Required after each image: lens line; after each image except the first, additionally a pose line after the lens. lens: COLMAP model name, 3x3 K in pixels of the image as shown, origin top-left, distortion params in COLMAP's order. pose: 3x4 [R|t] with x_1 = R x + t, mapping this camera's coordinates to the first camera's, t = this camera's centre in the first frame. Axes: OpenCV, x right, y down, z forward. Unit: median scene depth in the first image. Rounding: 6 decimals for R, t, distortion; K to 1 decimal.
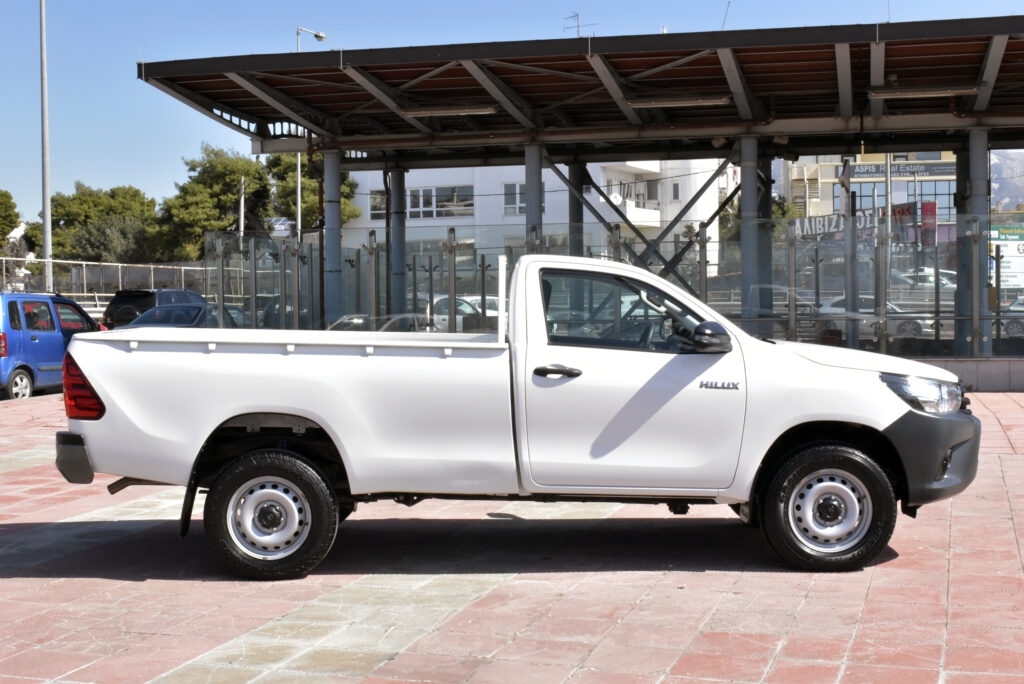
lens RADIAL K [[1533.6, 0, 514.4], [0, 1533.6, 341.0], [0, 0, 1]] dist [-0.047603, 0.000000]
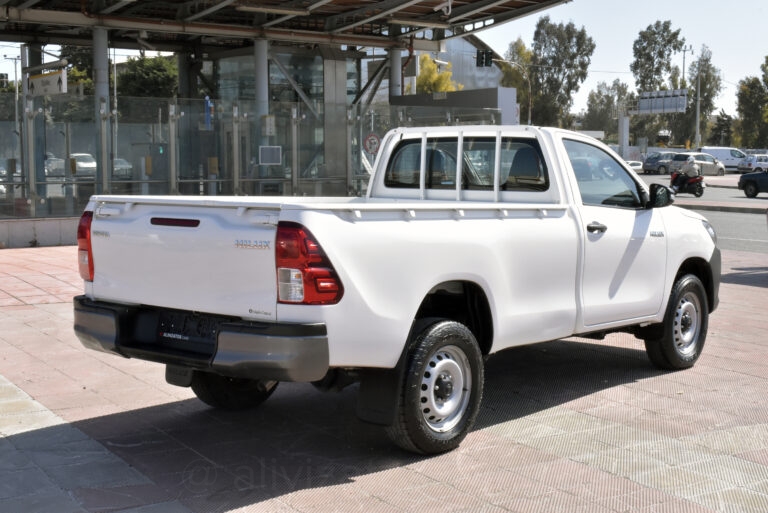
lens RADIAL K [[1150.2, 0, 384.7], [0, 1150.2, 260.8], [0, 0, 1]] dist [-0.047603, 0.000000]
pose [[0.593616, -0.056452, 0.802766, -0.768062], [0.011141, 0.998017, 0.061943, -0.011040], [-0.804672, -0.027827, 0.593068, 0.600930]]
